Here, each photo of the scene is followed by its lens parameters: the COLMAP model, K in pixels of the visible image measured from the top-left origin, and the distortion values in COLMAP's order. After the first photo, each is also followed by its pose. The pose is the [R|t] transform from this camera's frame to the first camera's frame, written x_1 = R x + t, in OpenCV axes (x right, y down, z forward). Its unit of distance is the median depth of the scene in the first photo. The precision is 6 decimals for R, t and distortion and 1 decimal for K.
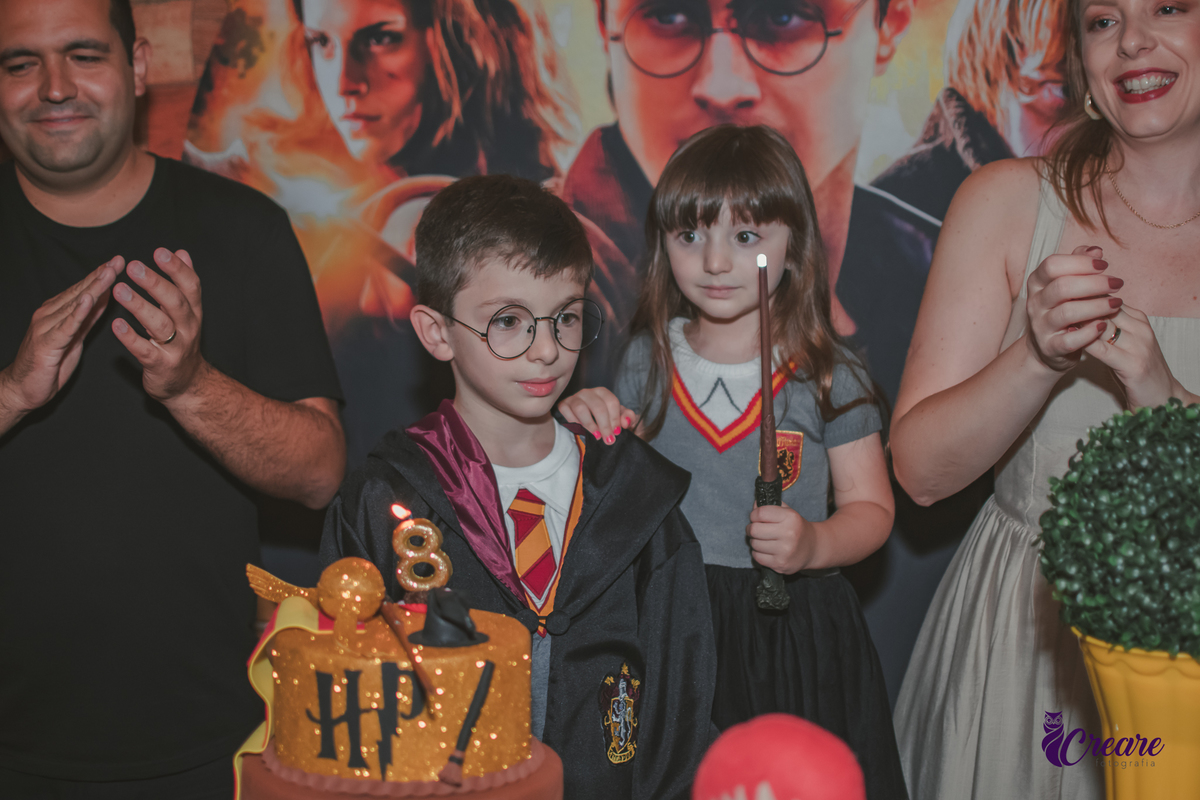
lens RADIAL K [[1836.7, 0, 600.0], [0, 1836.7, 400.0], [0, 0, 1]] dist [-0.181027, 0.126472]
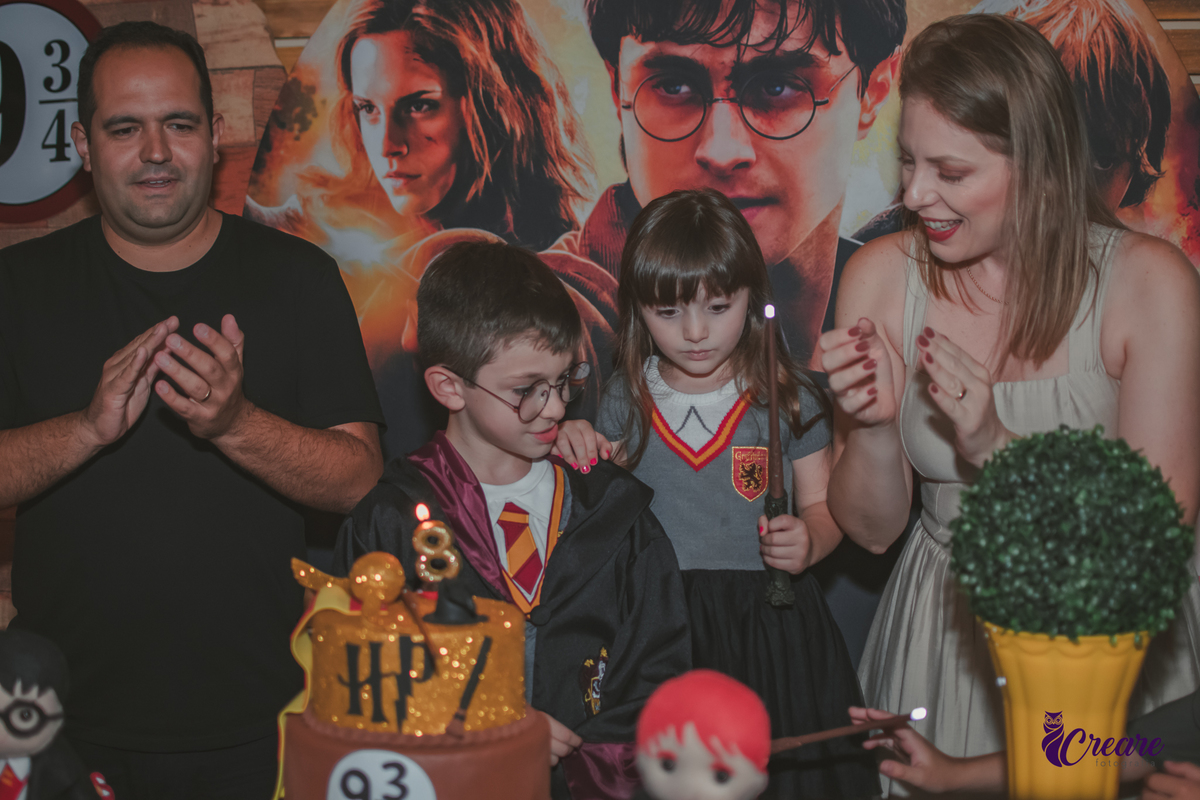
lens RADIAL K [[1836.7, 0, 600.0], [0, 1836.7, 400.0], [0, 0, 1]] dist [-0.181027, 0.126472]
pose [[0.999401, 0.005282, -0.034189, 0.031580], [-0.005937, 0.999800, -0.019104, 0.004462], [0.034082, 0.019296, 0.999233, -0.126379]]
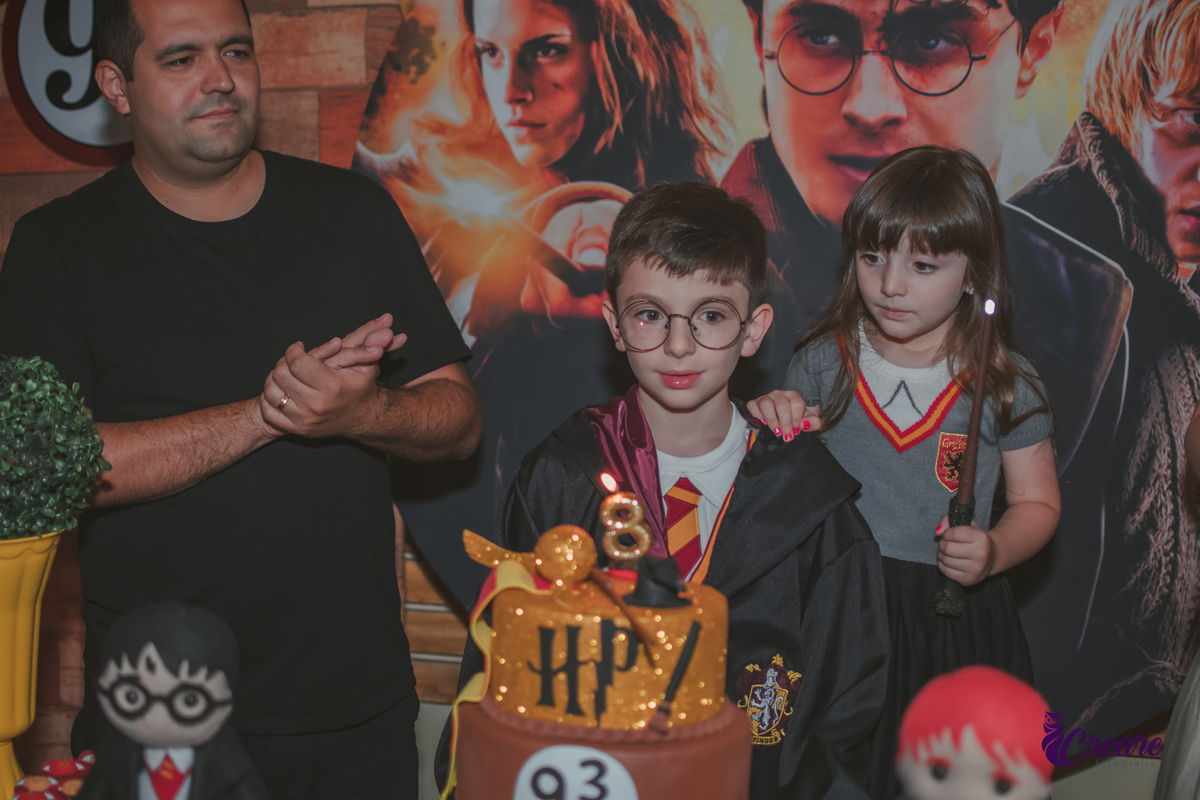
lens RADIAL K [[1836.7, 0, 600.0], [0, 1836.7, 400.0], [0, 0, 1]] dist [-0.181027, 0.126472]
pose [[0.998865, 0.029695, -0.037229, -0.046064], [-0.029924, 0.999536, -0.005606, 0.009897], [0.037045, 0.006714, 0.999291, -0.059822]]
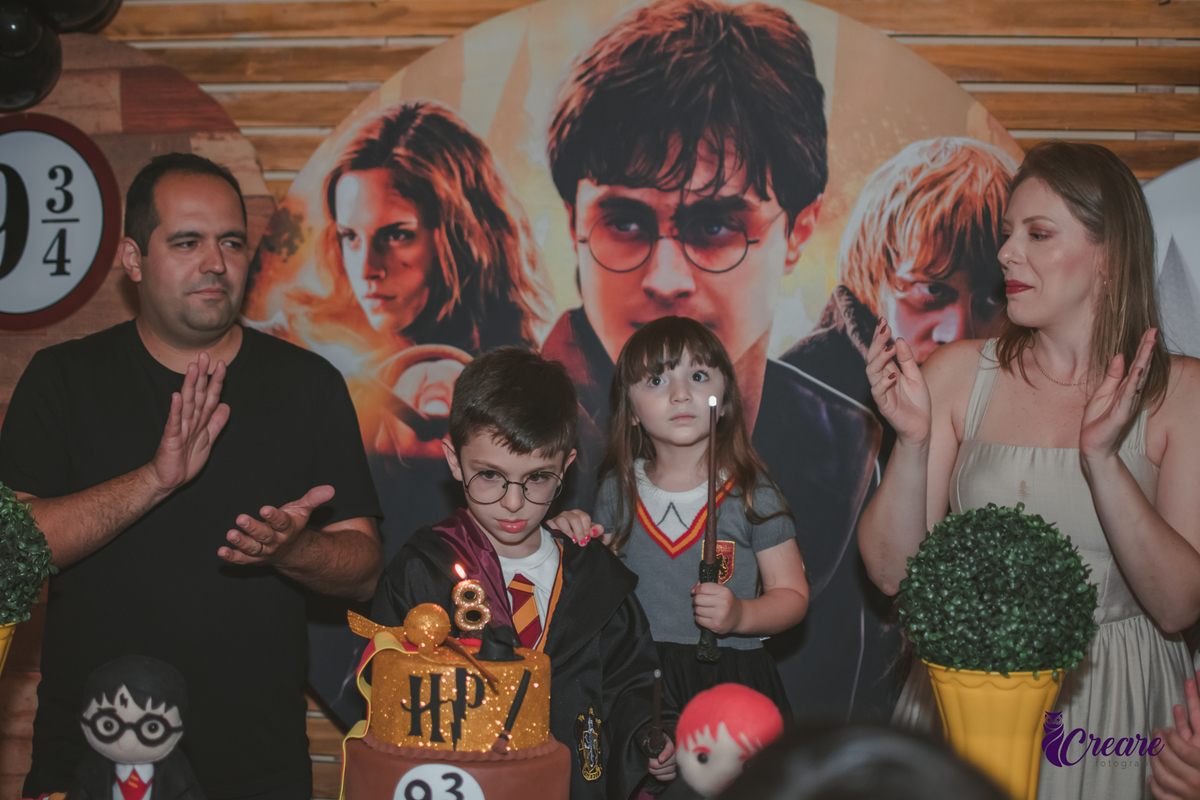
lens RADIAL K [[1836.7, 0, 600.0], [0, 1836.7, 400.0], [0, 0, 1]] dist [-0.181027, 0.126472]
pose [[0.998145, 0.022124, 0.056721, -0.051322], [-0.016541, 0.995141, -0.097065, 0.038682], [-0.058592, 0.095947, 0.993660, -0.276442]]
